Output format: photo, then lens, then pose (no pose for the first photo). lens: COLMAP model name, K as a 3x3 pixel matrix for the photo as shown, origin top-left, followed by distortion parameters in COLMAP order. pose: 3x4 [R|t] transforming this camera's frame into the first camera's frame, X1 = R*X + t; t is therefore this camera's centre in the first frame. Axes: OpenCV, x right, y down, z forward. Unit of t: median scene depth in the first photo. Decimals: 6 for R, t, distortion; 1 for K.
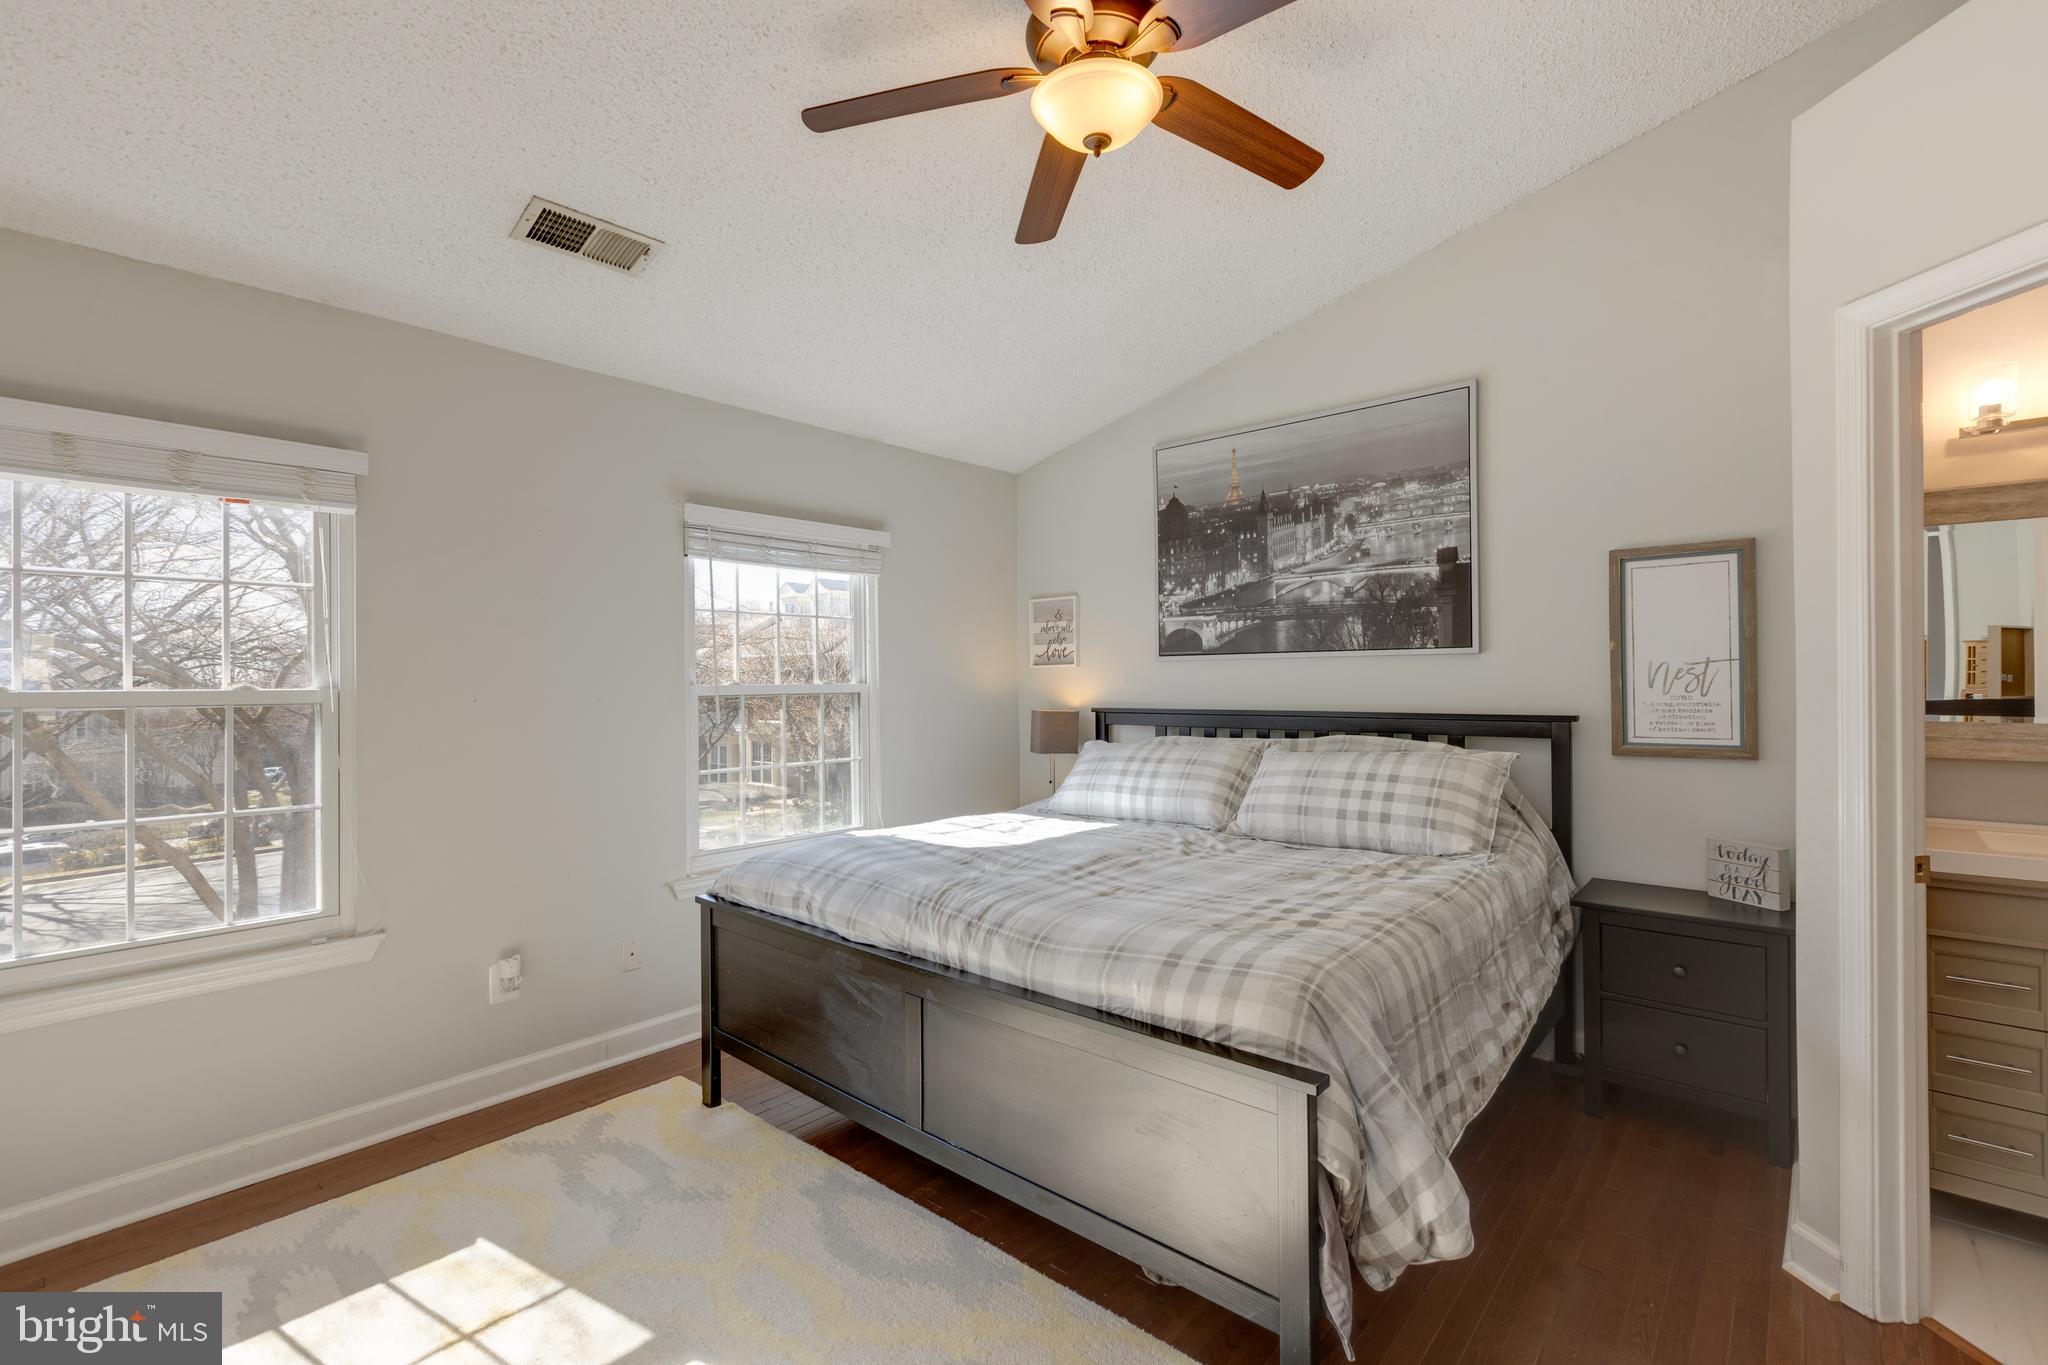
lens RADIAL K [[899.8, 0, 1029.5], [0, 899.8, 682.9], [0, 0, 1]] dist [-0.001420, 0.000122]
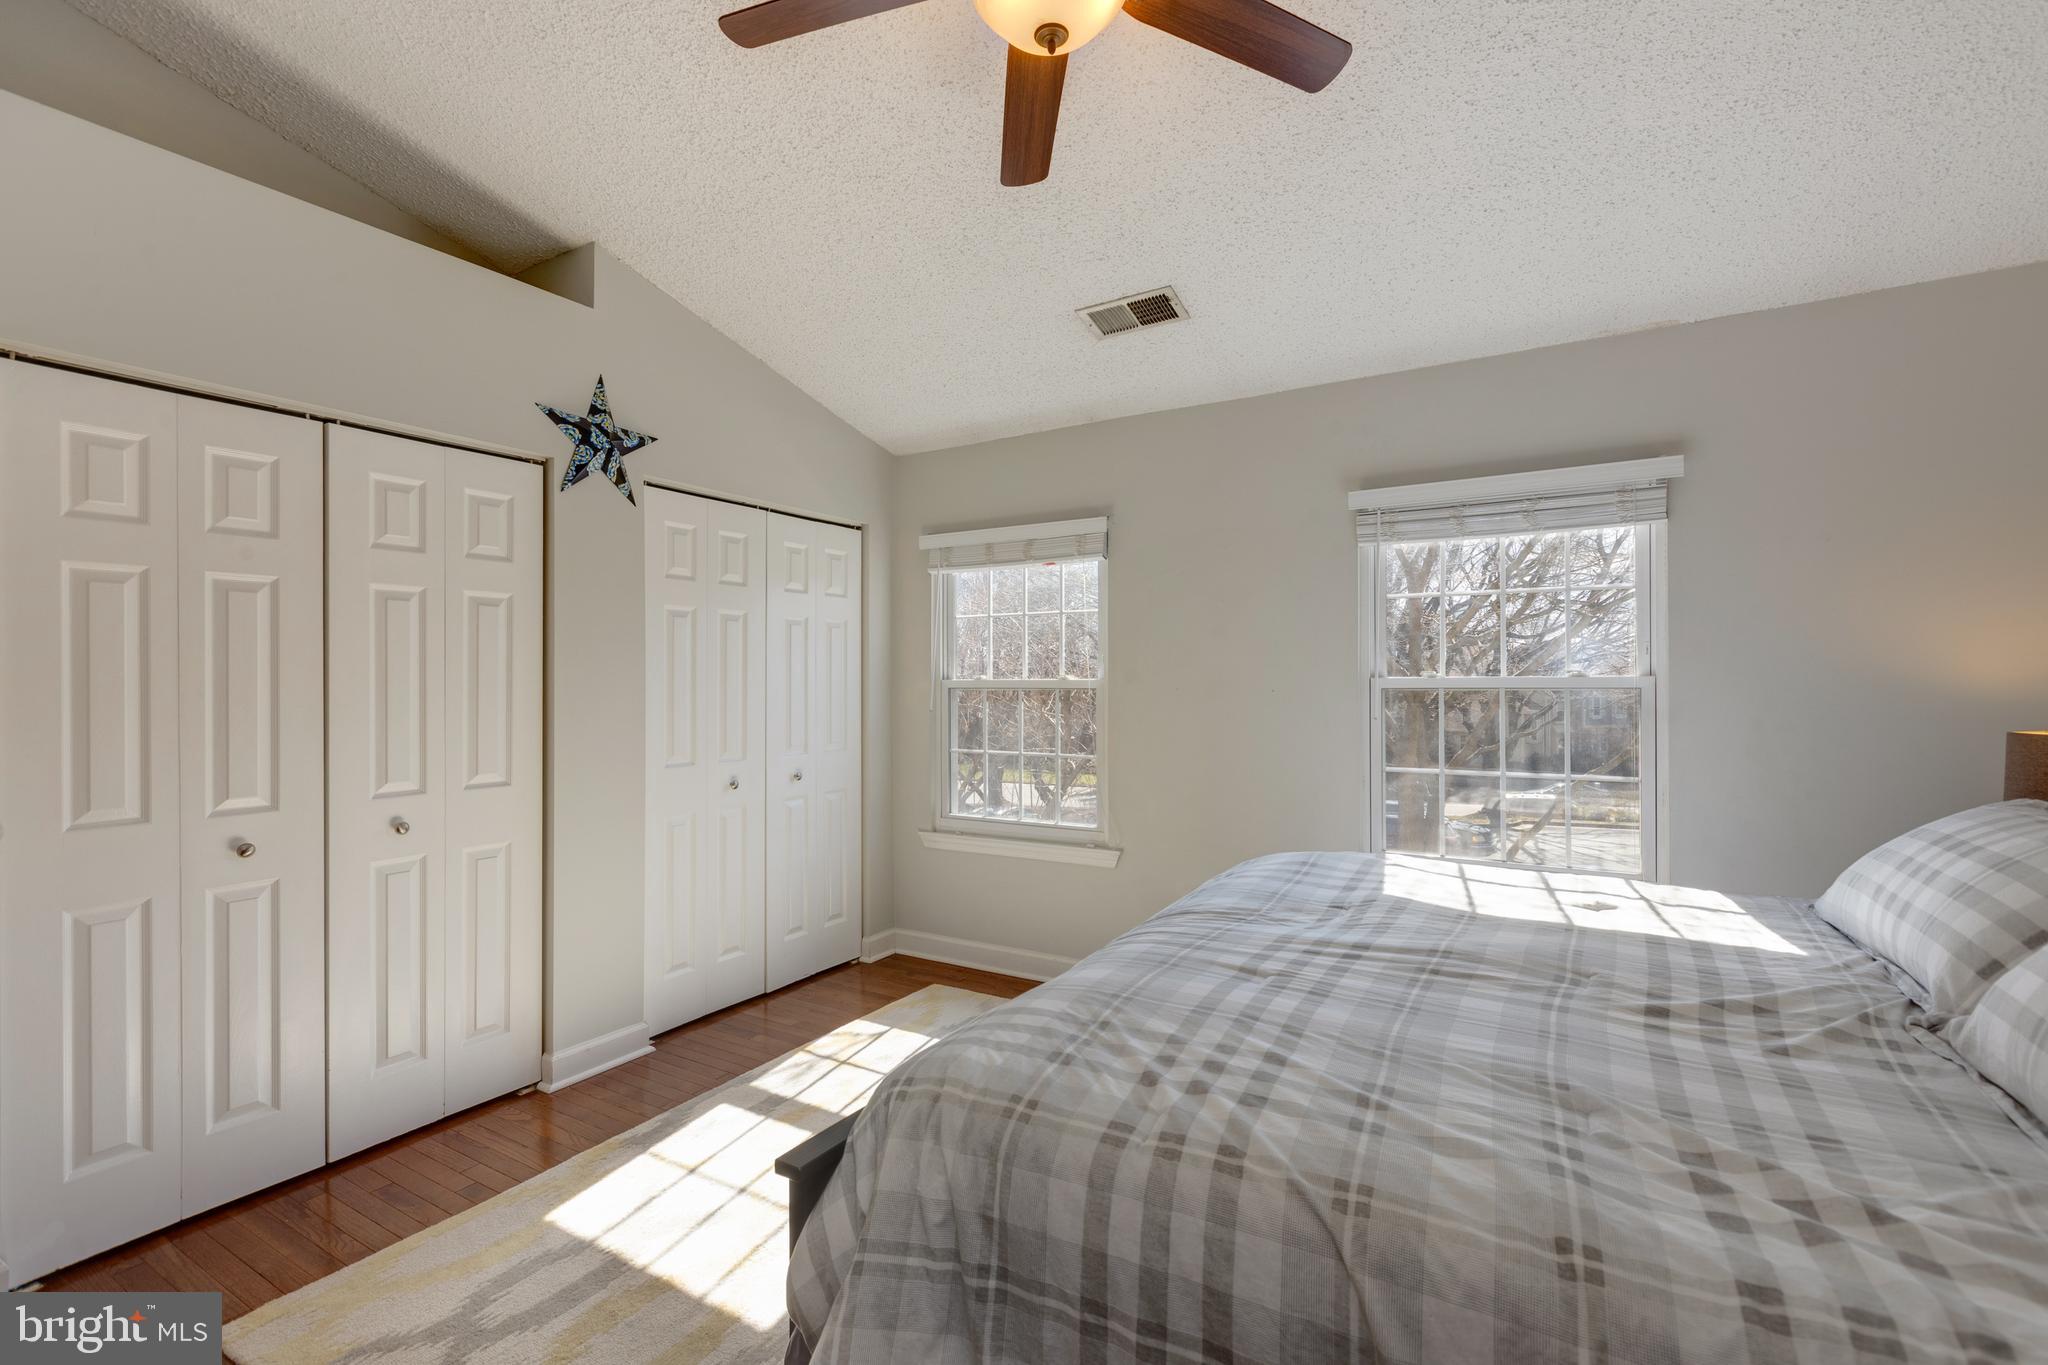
lens RADIAL K [[899.8, 0, 1029.5], [0, 899.8, 682.9], [0, 0, 1]] dist [-0.001420, 0.000122]
pose [[0.178847, 0.008134, -0.983843, 0.726783], [0.000918, 0.999964, 0.008434, -0.000408], [0.983876, -0.002412, 0.178833, 0.674216]]
